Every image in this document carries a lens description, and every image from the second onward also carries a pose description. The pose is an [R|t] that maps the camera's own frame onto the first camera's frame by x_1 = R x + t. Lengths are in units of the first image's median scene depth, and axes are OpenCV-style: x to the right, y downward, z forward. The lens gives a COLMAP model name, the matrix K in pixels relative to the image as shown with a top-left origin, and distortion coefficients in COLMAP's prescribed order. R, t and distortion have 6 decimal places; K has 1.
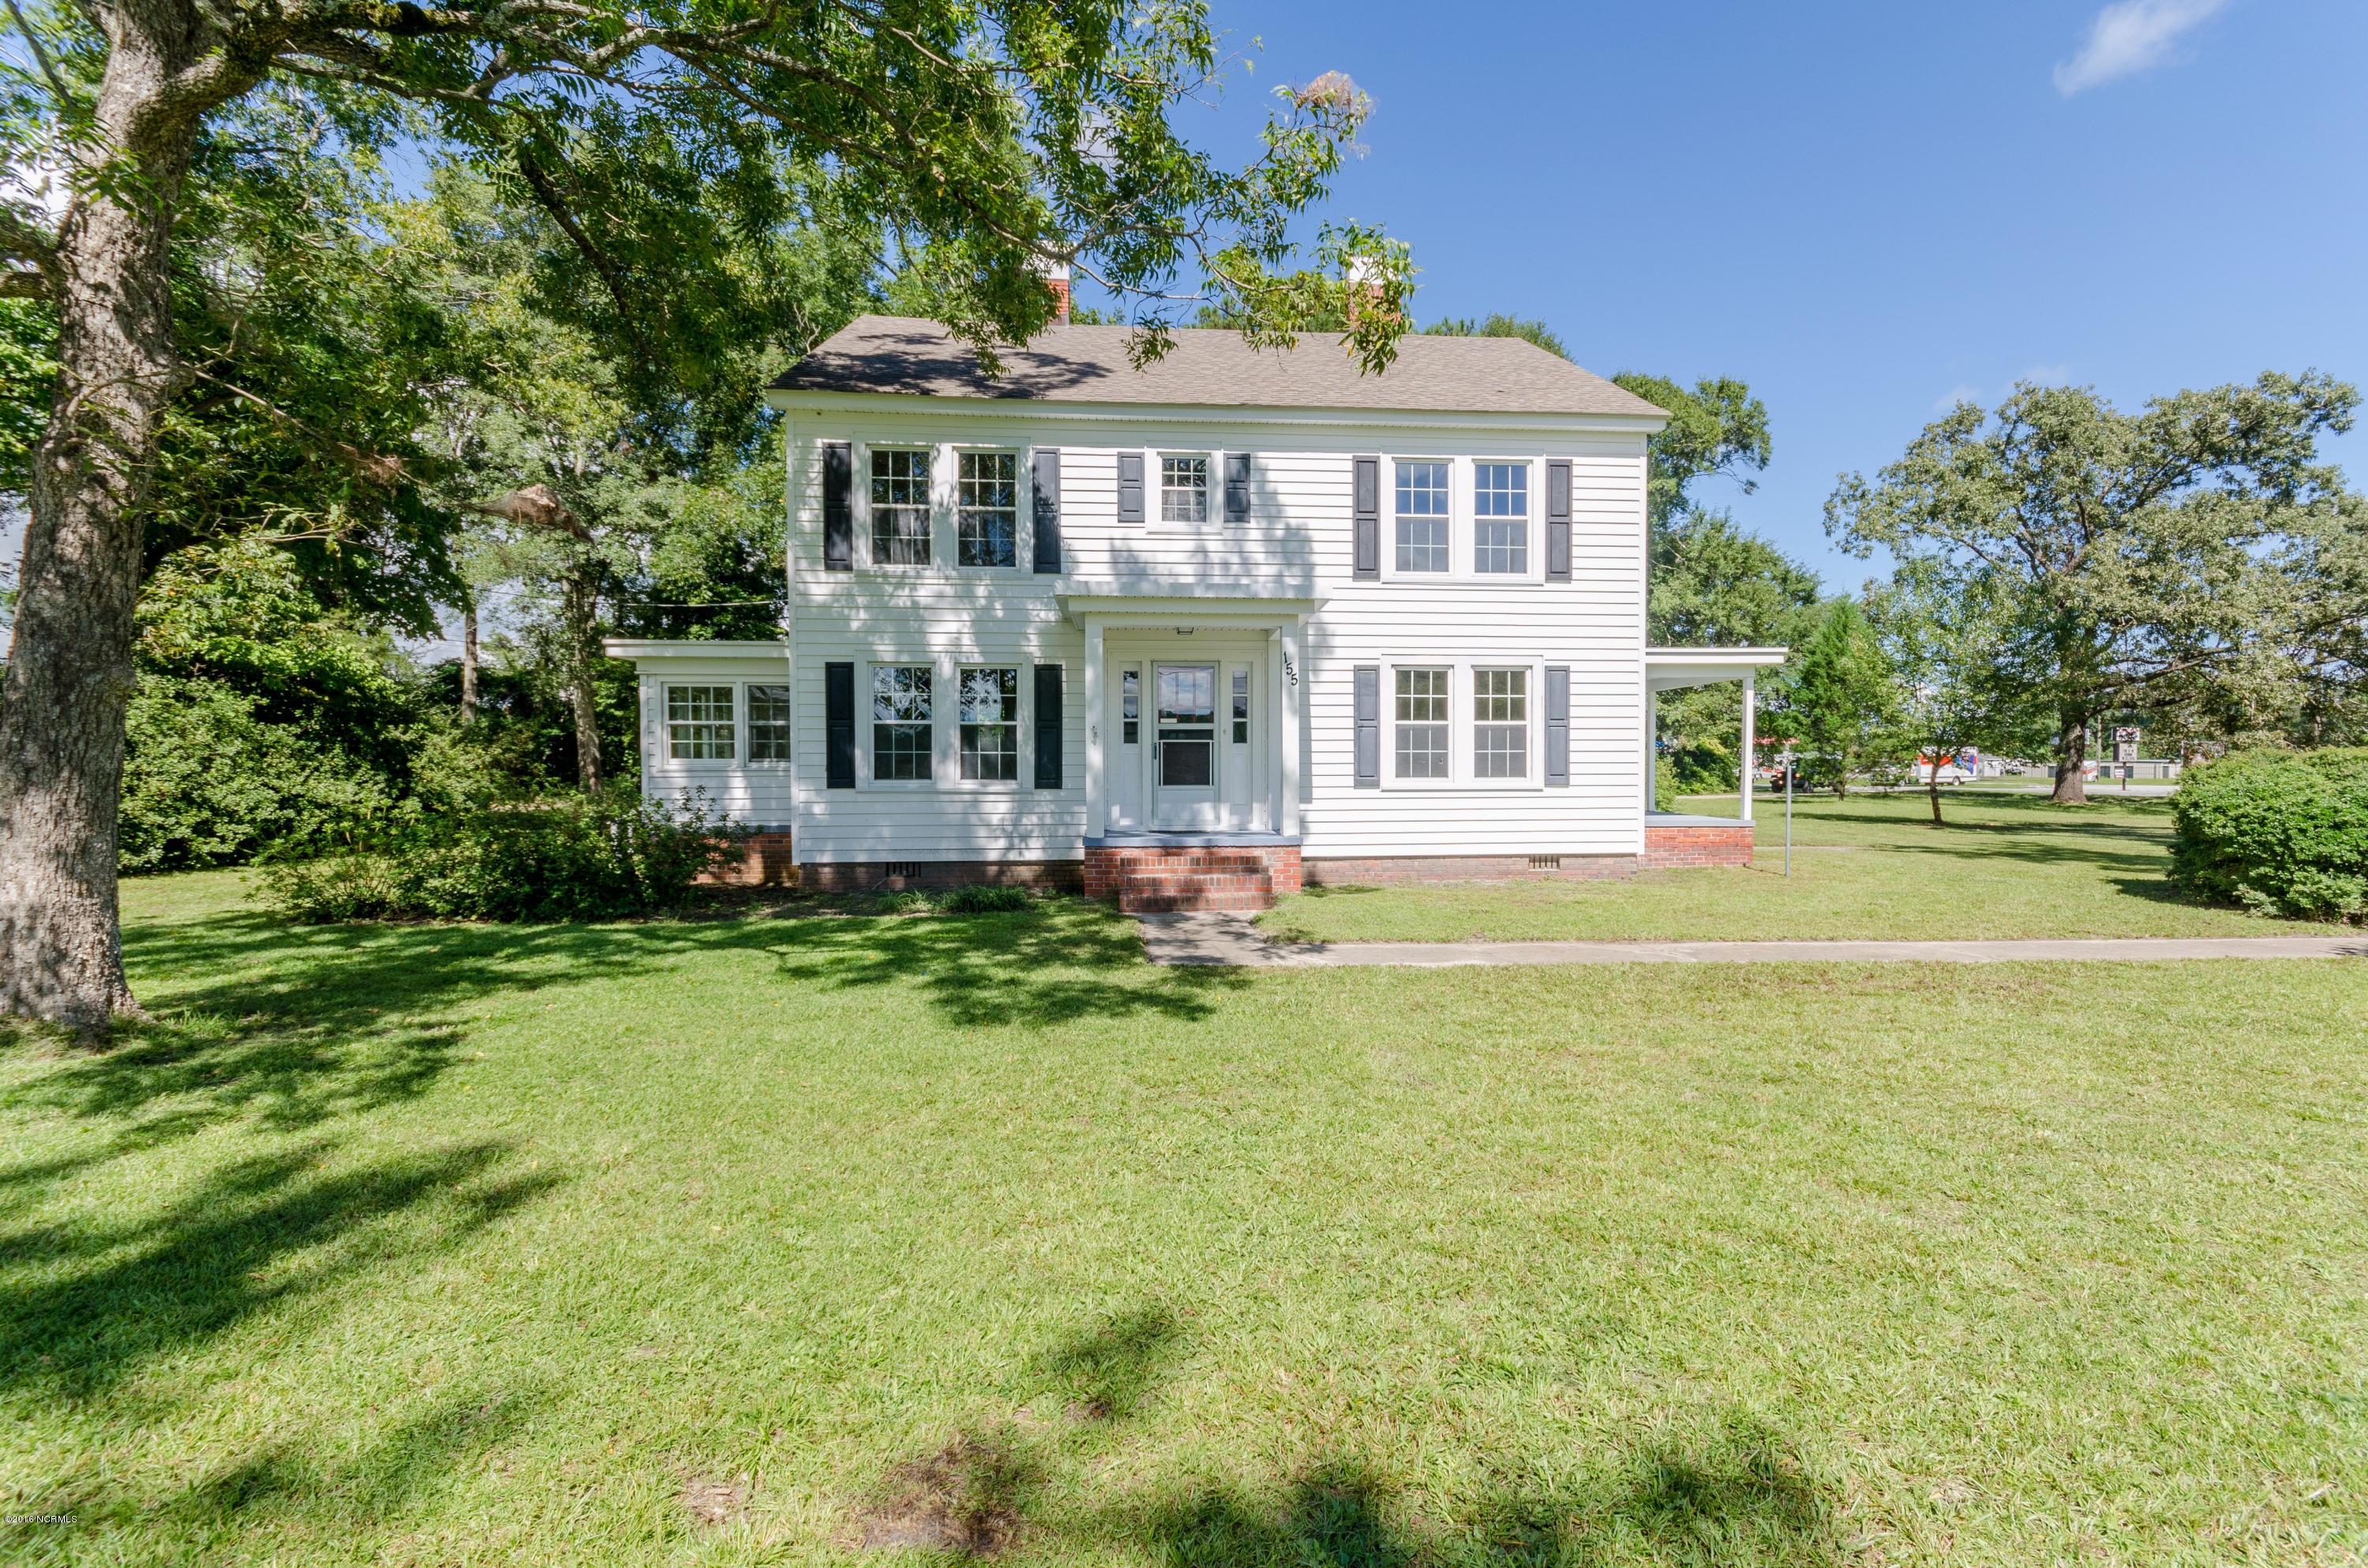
lens RADIAL K [[1057.5, 0, 1184.0], [0, 1057.5, 784.0], [0, 0, 1]] dist [0.008718, 0.000837]
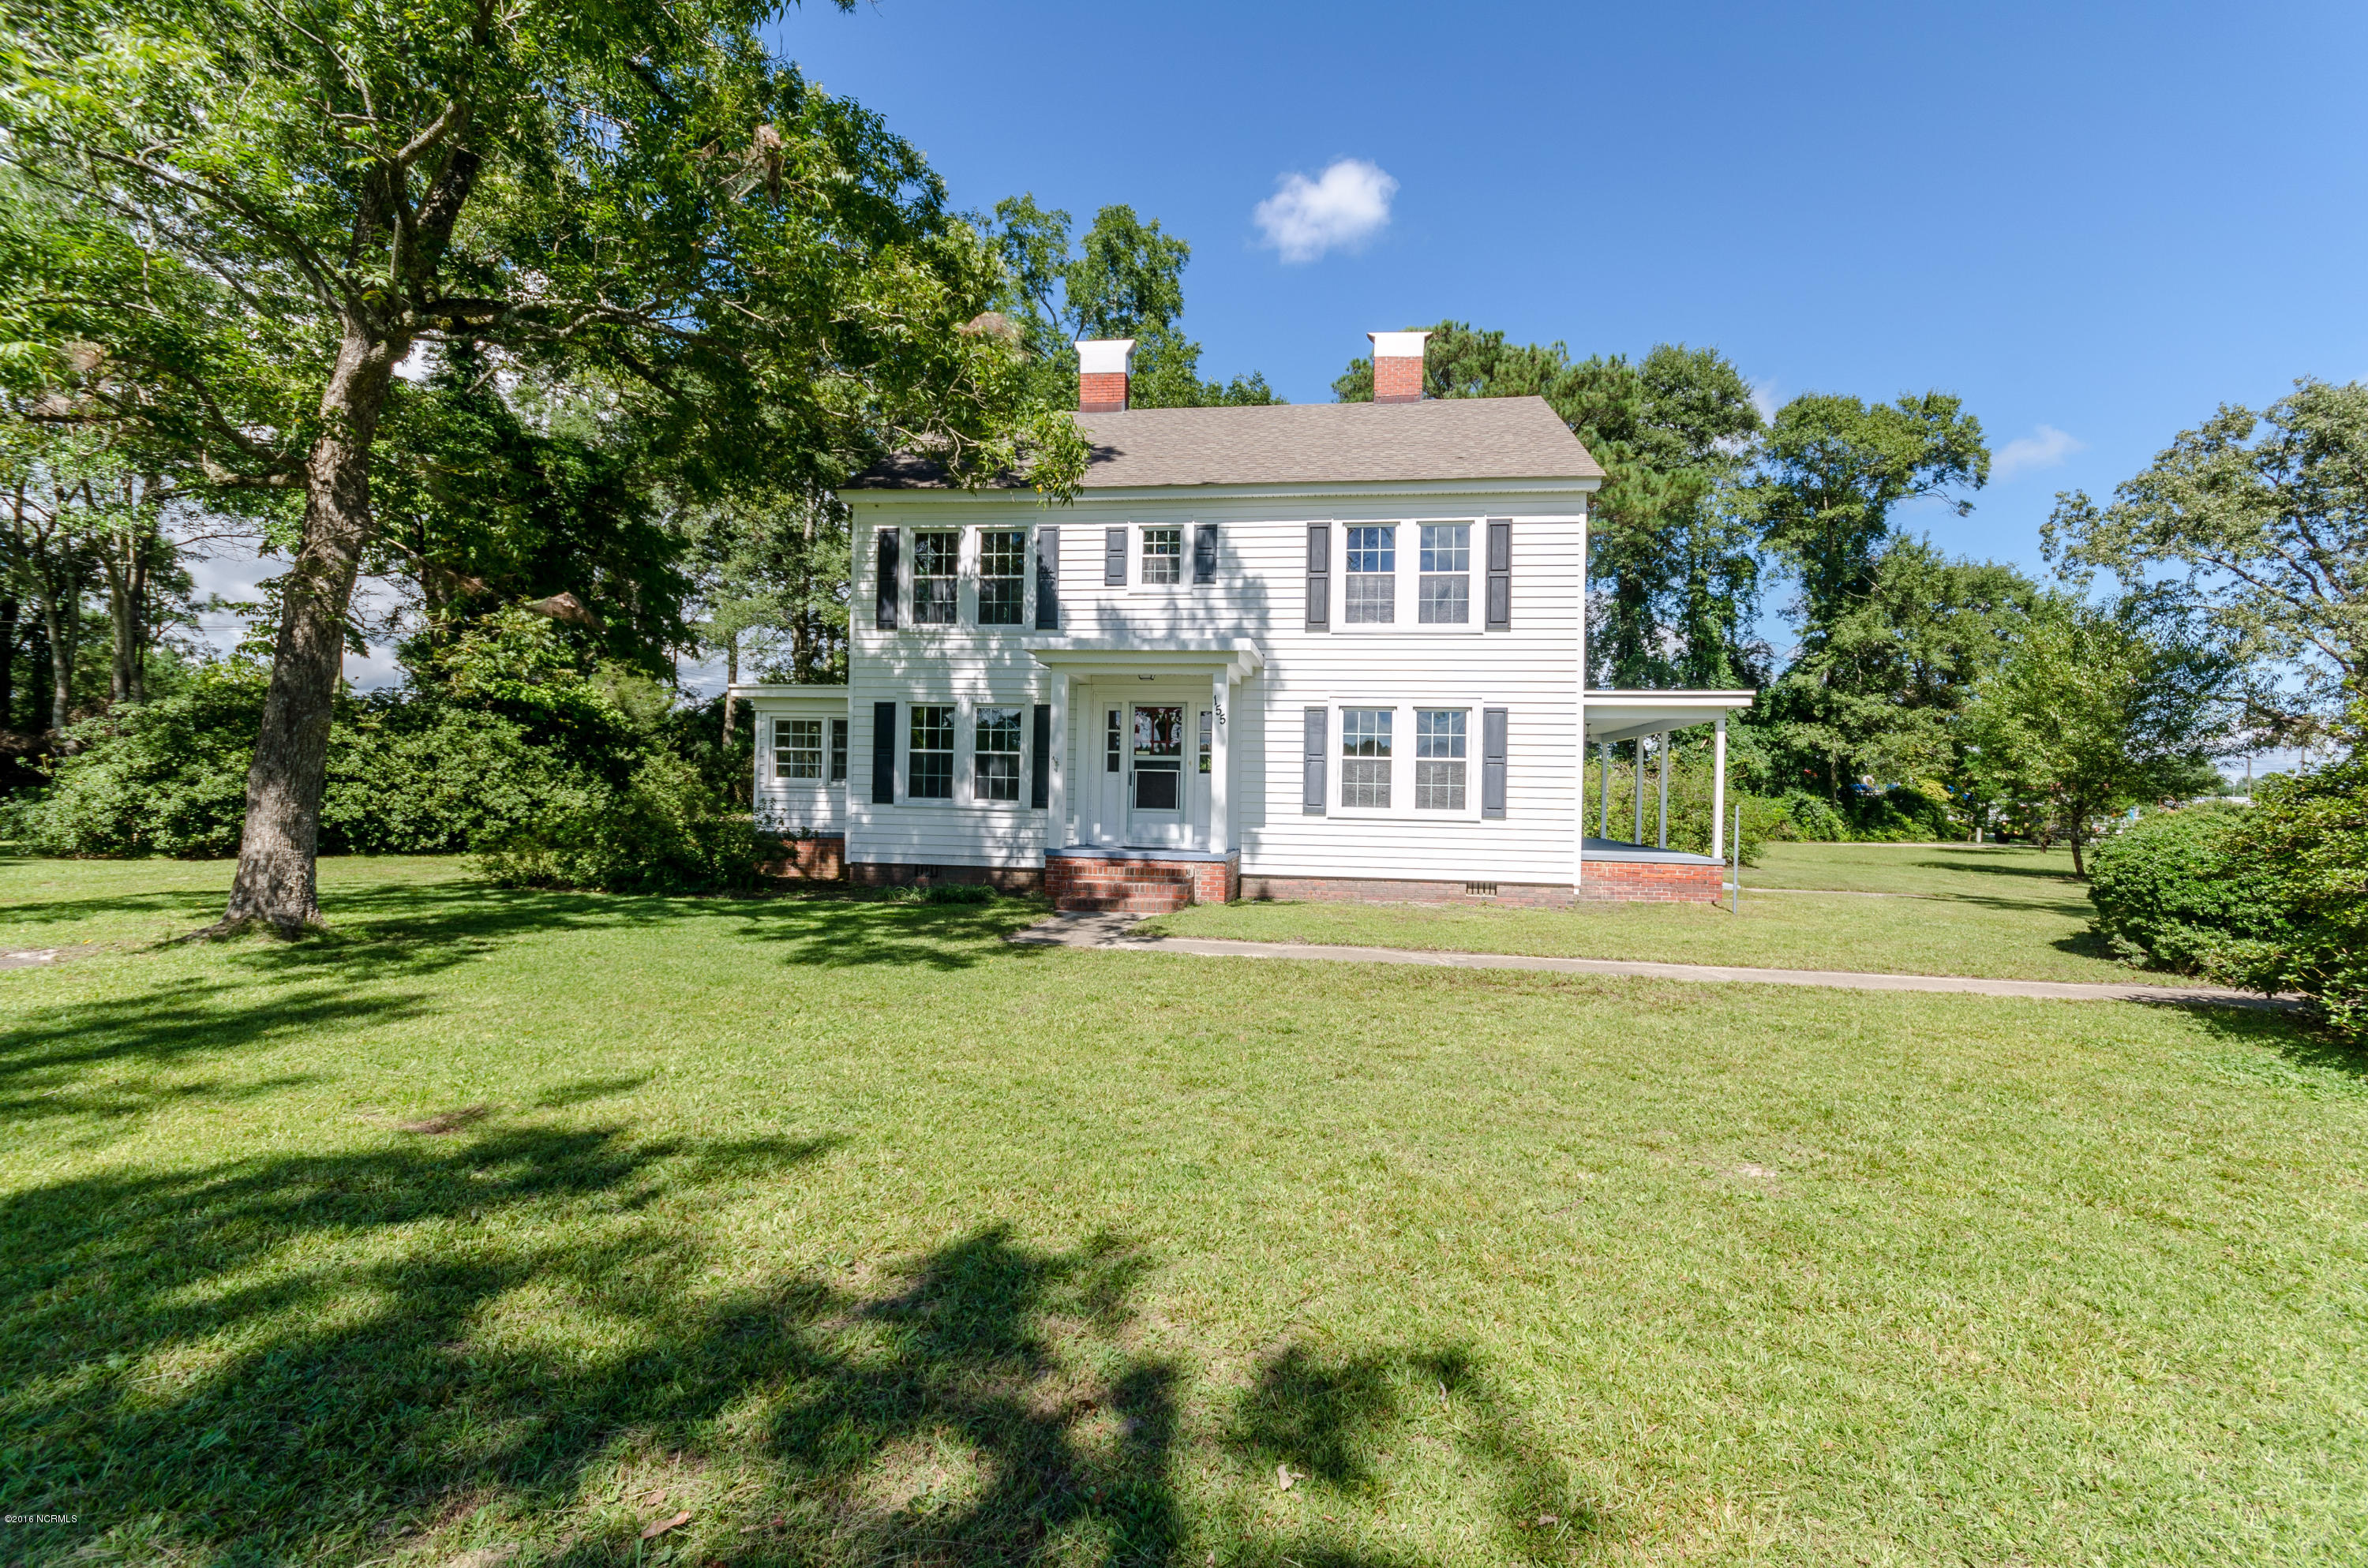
lens RADIAL K [[1057.5, 0, 1184.0], [0, 1057.5, 784.0], [0, 0, 1]] dist [0.008718, 0.000837]
pose [[0.973945, 0.021294, -0.225782, 0.293086], [-0.027957, 0.999262, -0.026353, 0.004115], [0.225054, 0.031978, 0.973821, -0.128556]]
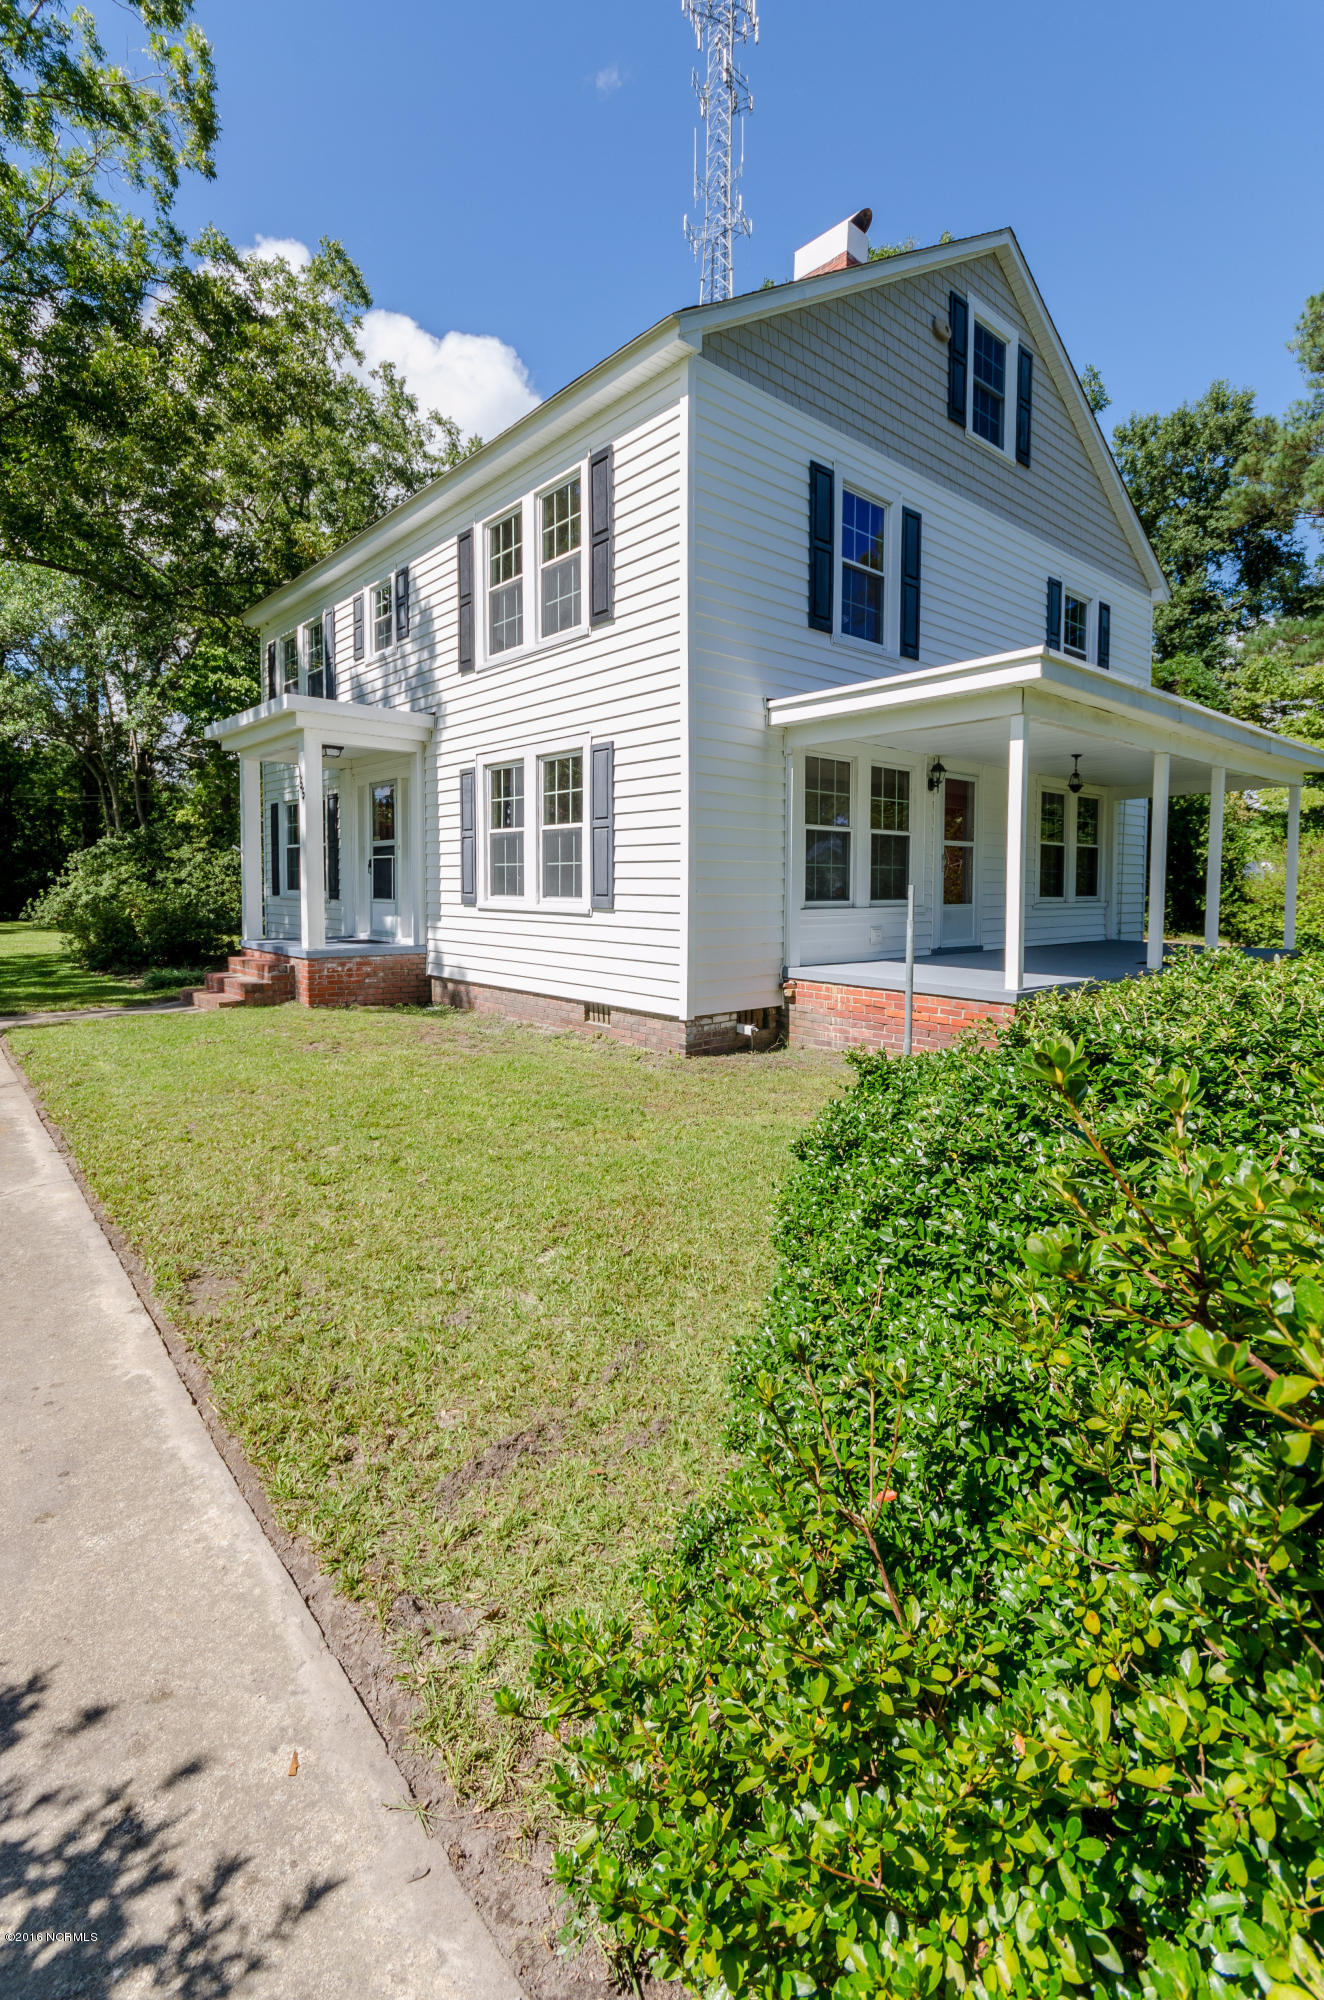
lens RADIAL K [[893.3, 0, 656.2], [0, 893.3, 922.8], [0, 0, 1]] dist [0.008718, 0.000837]
pose [[0.603385, 0.040282, -0.796432, 0.878647], [-0.023413, 0.999188, 0.032800, -0.010828], [0.797106, -0.001144, 0.603838, 0.672809]]
